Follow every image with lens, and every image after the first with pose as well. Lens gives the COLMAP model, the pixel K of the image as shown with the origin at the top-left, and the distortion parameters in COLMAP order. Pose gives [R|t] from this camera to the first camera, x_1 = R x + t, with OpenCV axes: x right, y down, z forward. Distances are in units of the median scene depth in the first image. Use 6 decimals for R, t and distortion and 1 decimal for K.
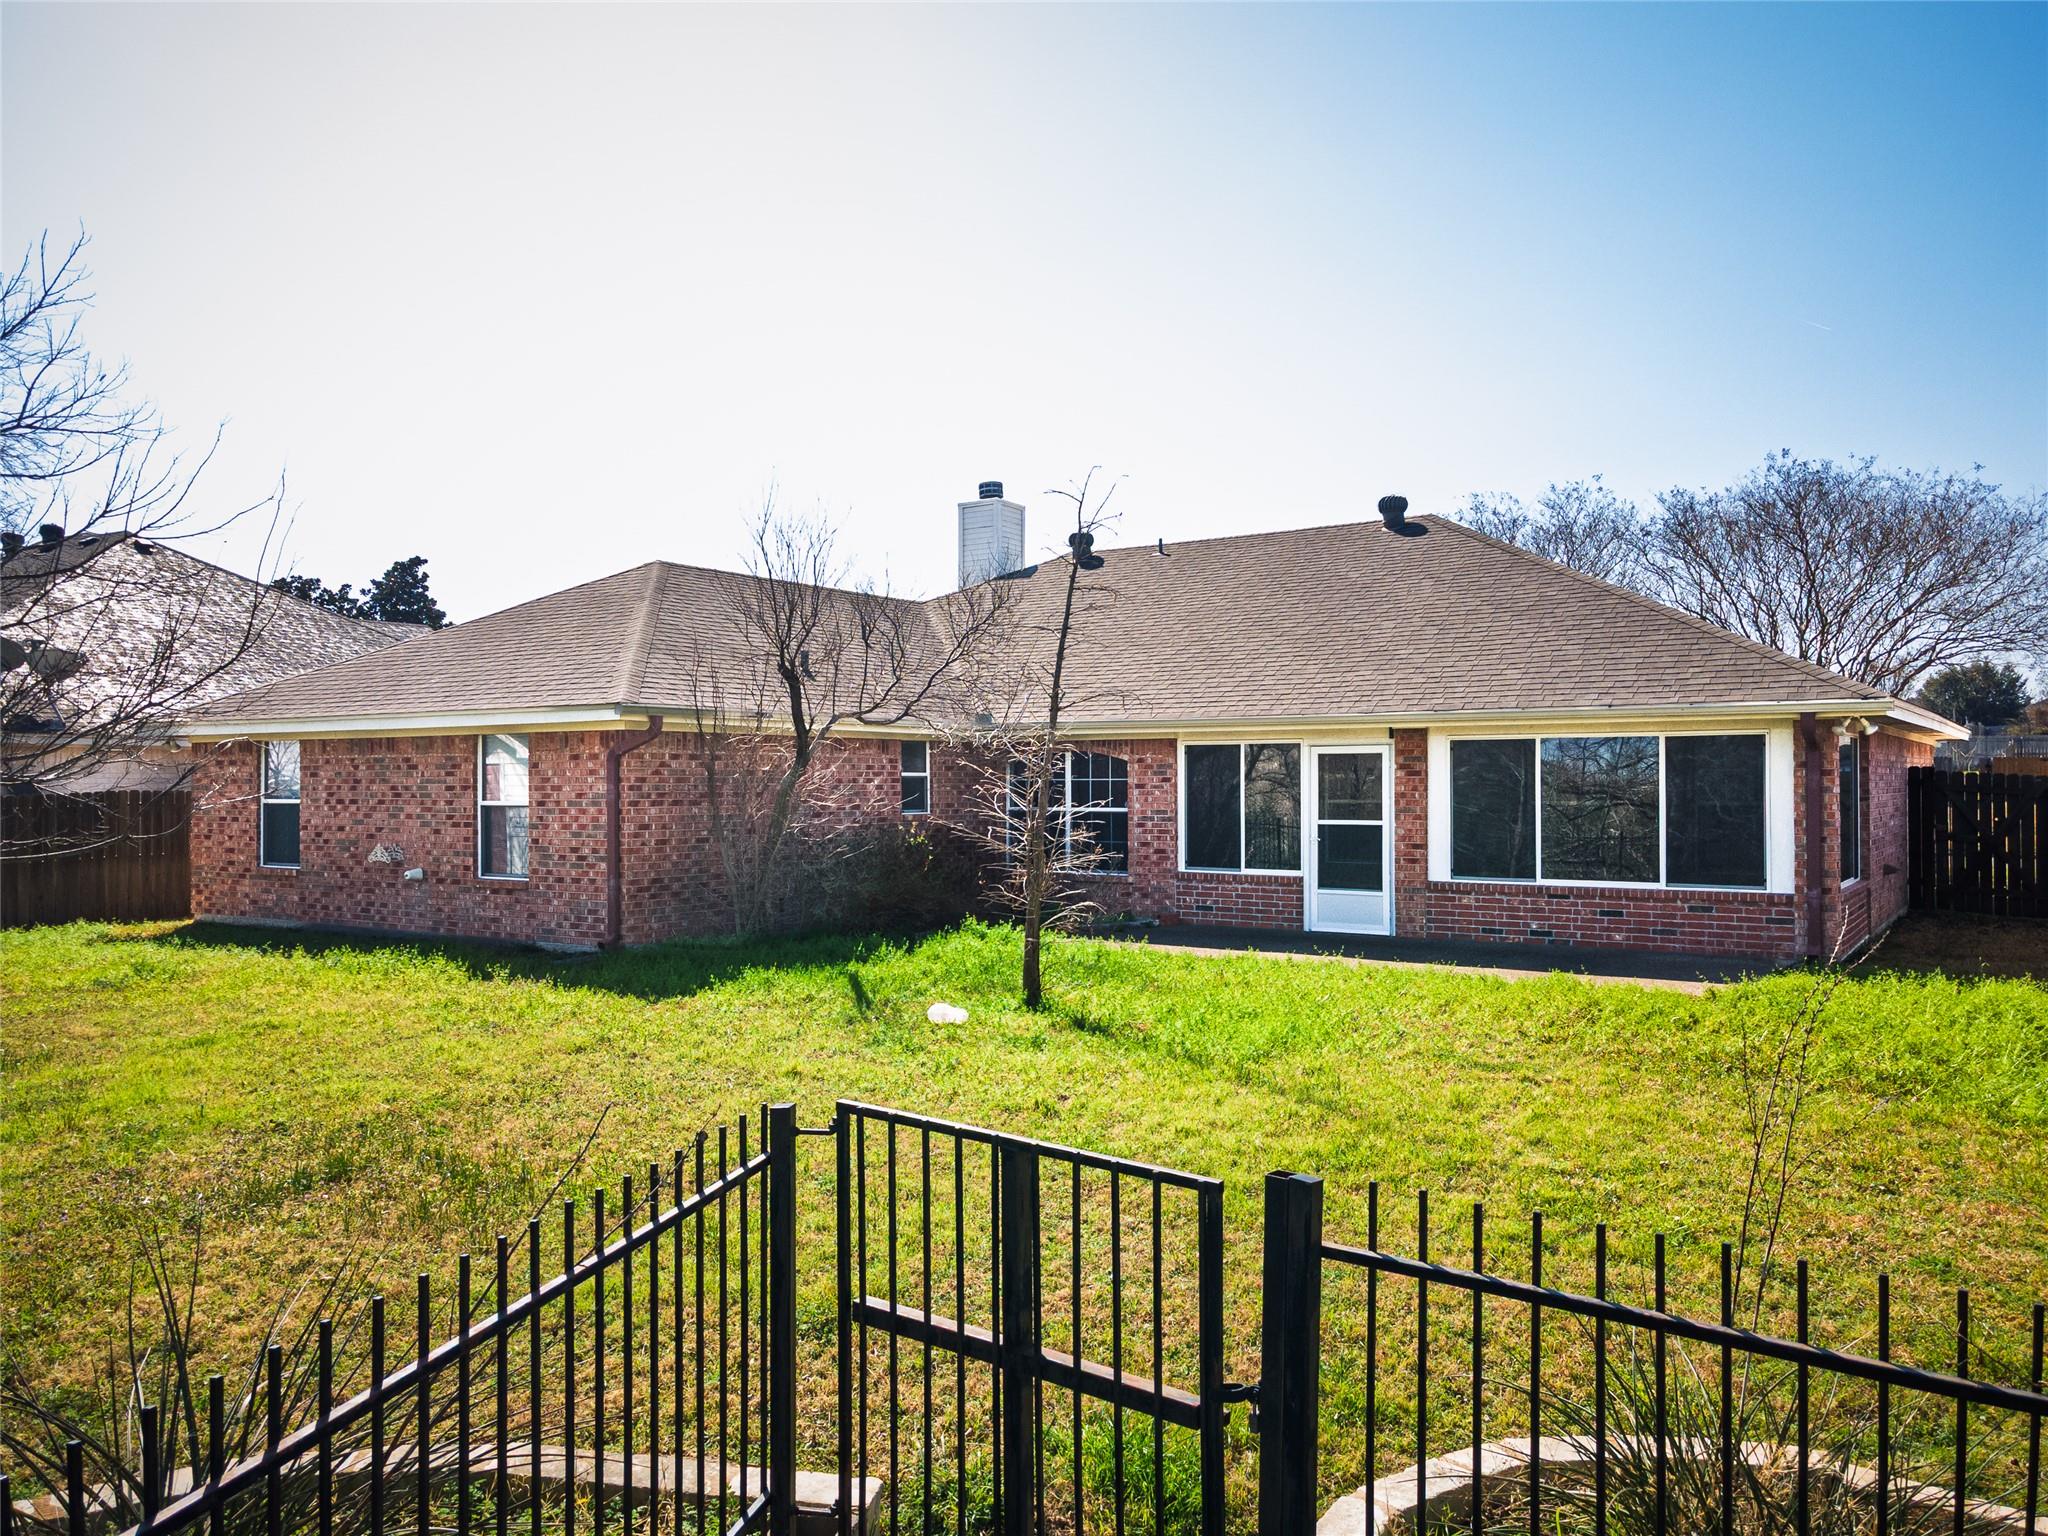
lens RADIAL K [[1524.9, 0, 1022.3], [0, 1524.9, 754.5], [0, 0, 1]] dist [0.012093, 0.043751]
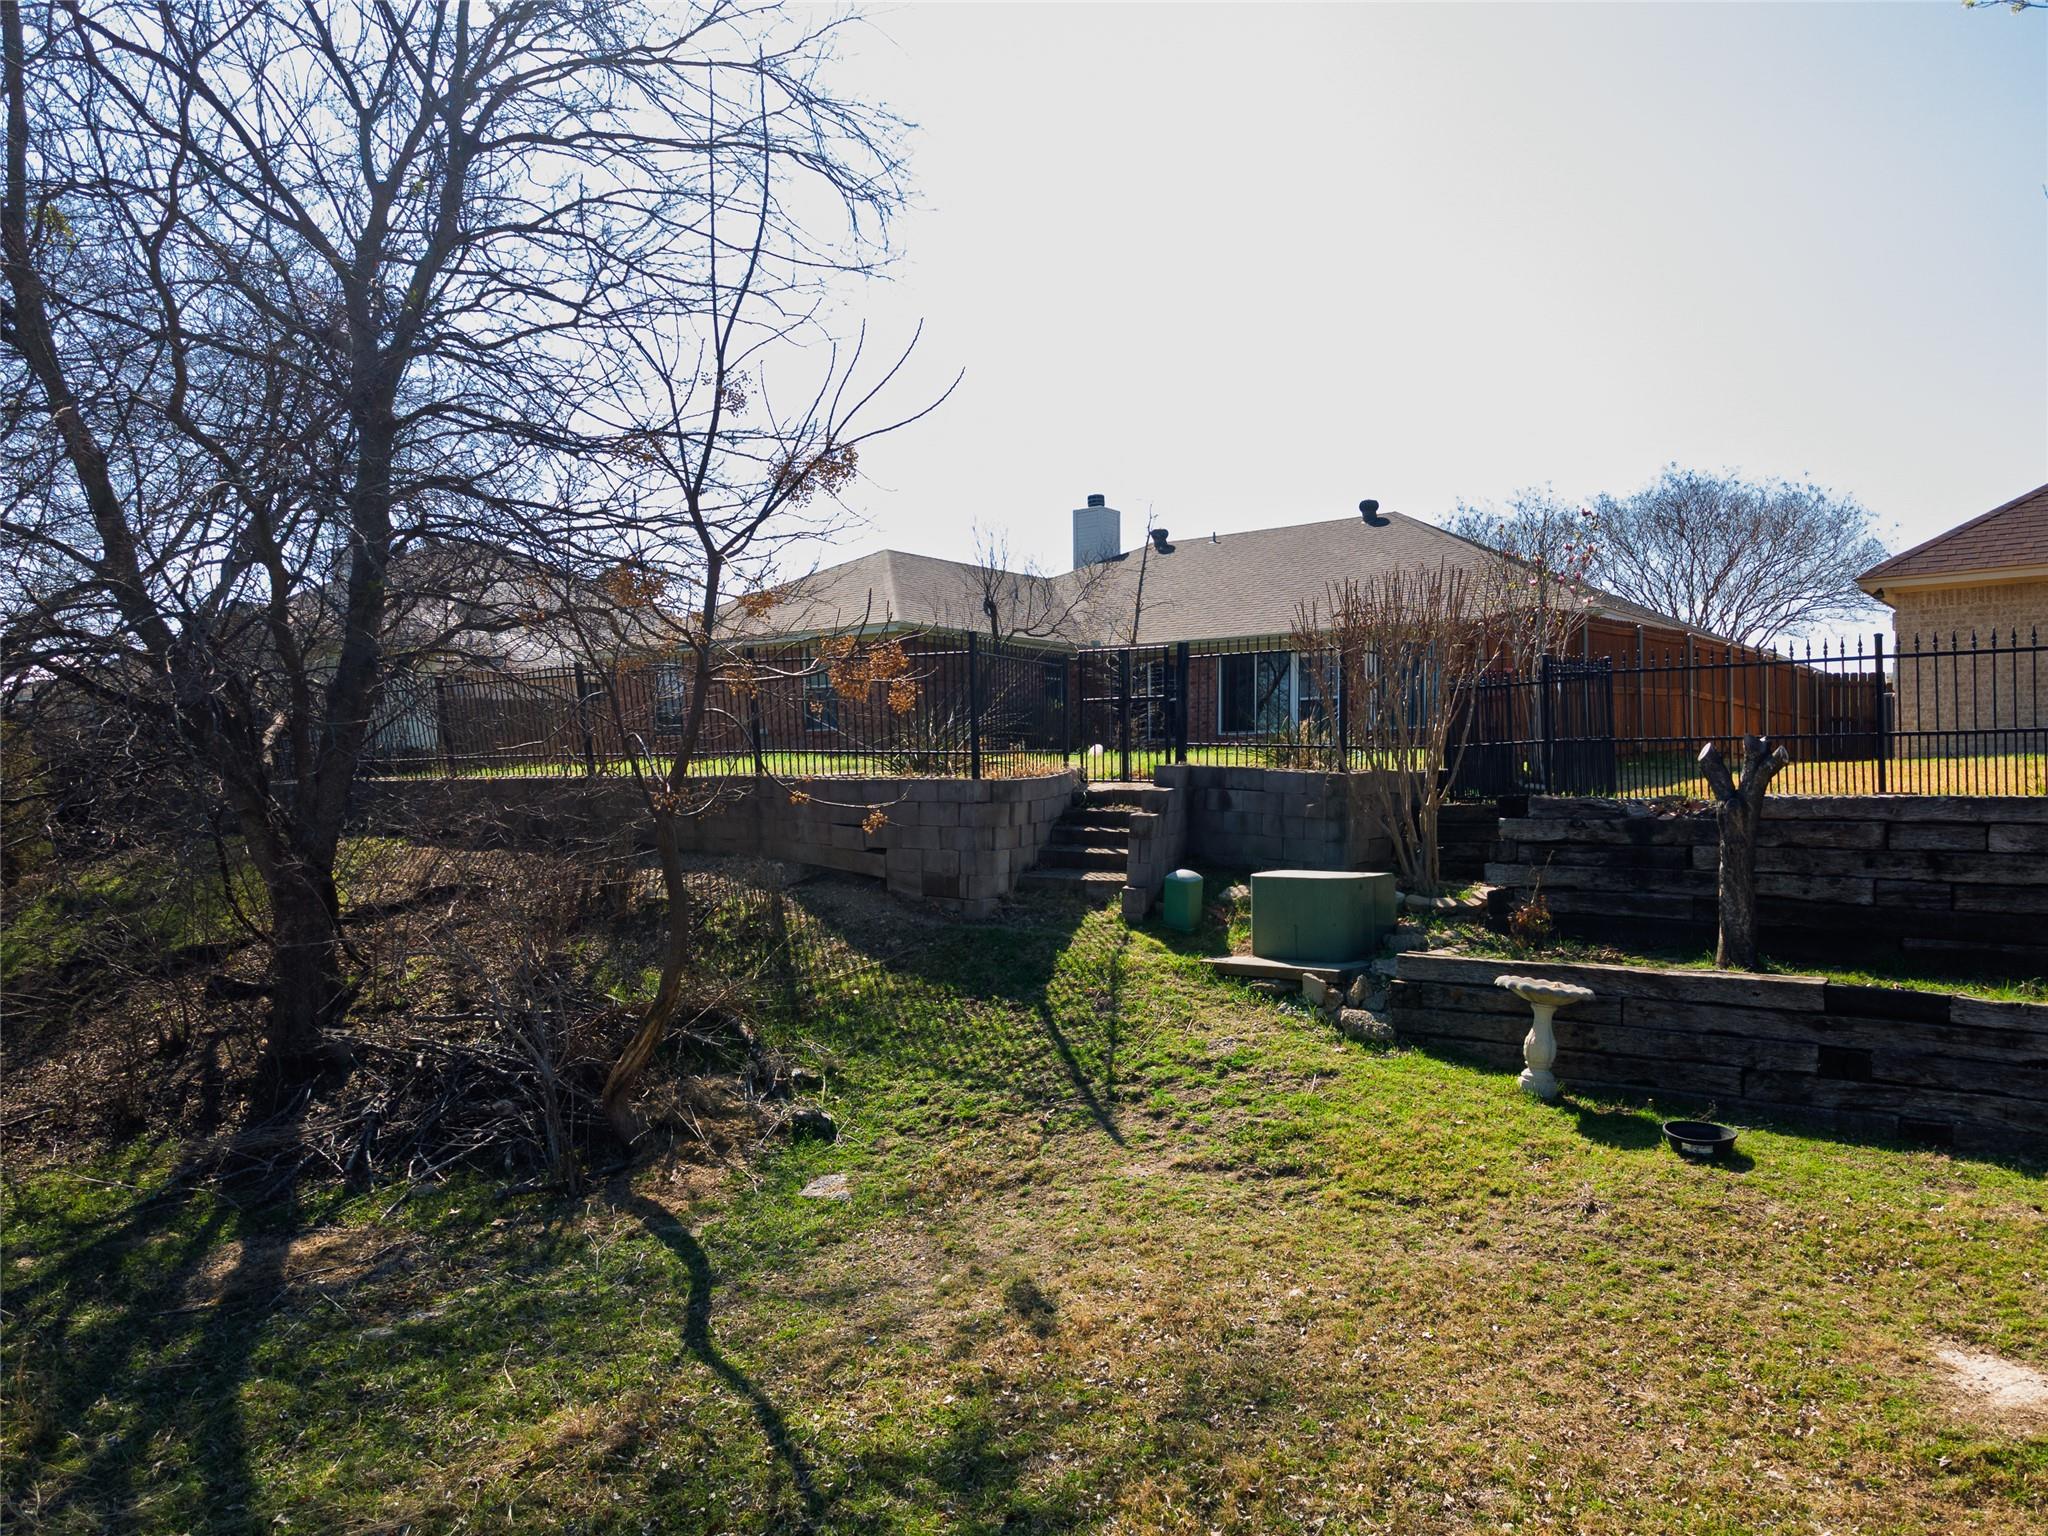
lens RADIAL K [[1524.9, 0, 1020.3], [0, 1524.9, 767.3], [0, 0, 1]] dist [0.012093, 0.043751]
pose [[0.998145, -0.005213, -0.060656, -0.009838], [0.005141, 0.999986, -0.001354, 0.122945], [0.060662, 0.001040, 0.998158, -0.678894]]
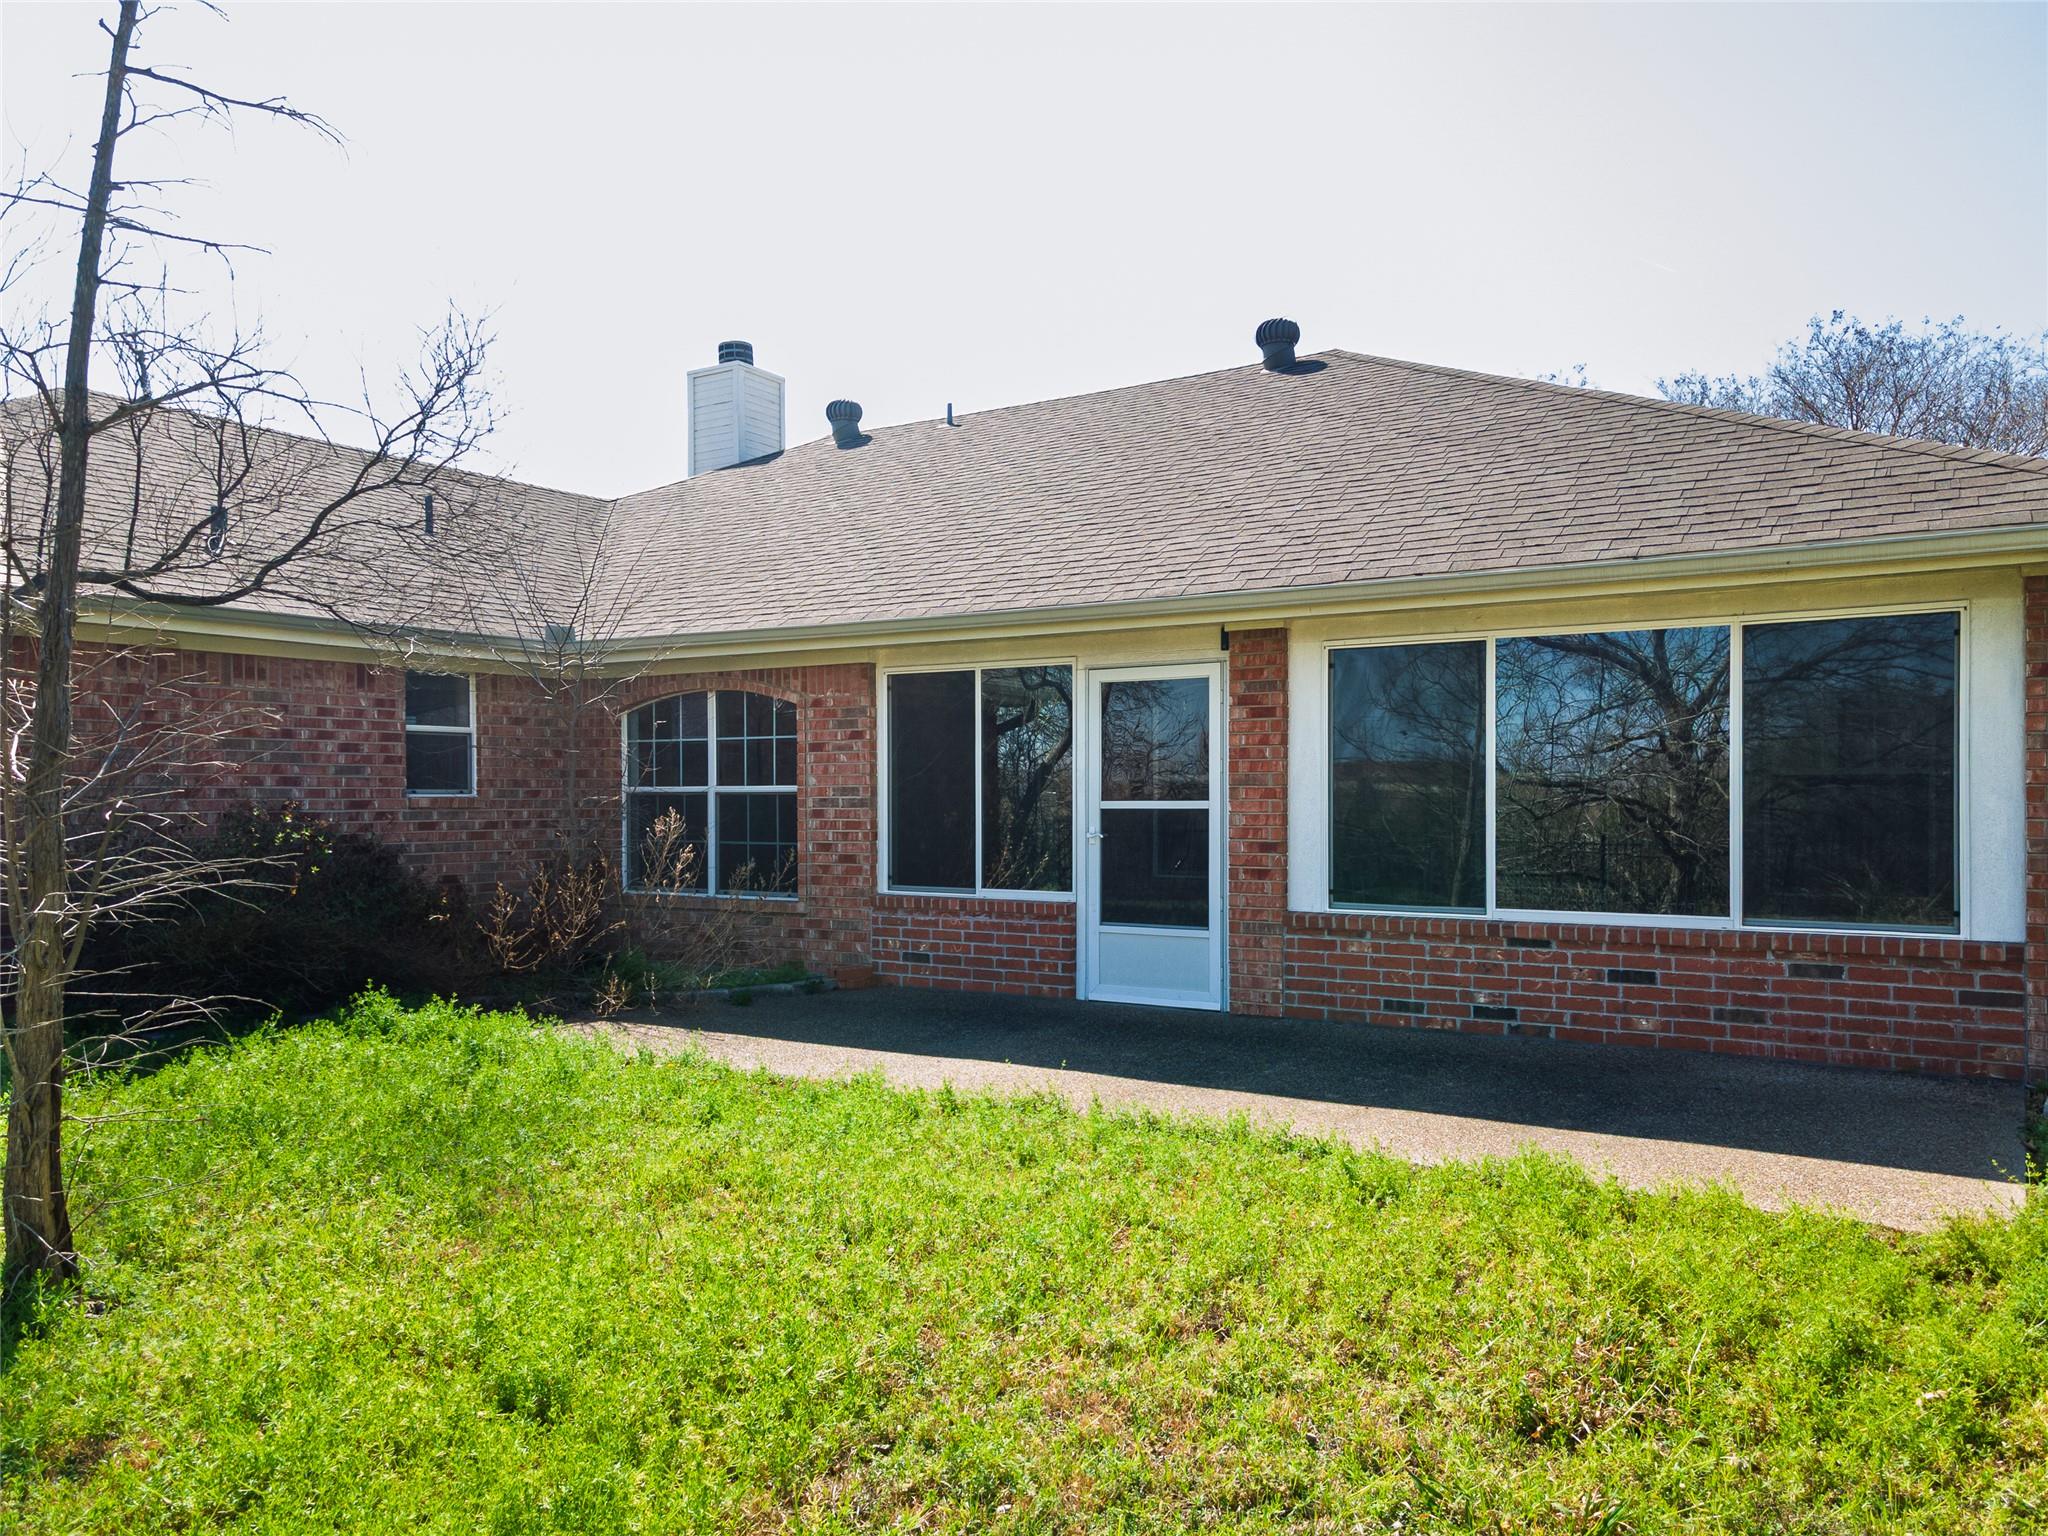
lens RADIAL K [[1524.9, 0, 1026.6], [0, 1524.9, 787.0], [0, 0, 1]] dist [0.012093, 0.043751]
pose [[0.999669, -0.000939, 0.025713, 0.157162], [0.000605, 0.999916, 0.012969, 0.031374], [-0.025723, -0.012949, 0.999585, 0.457261]]
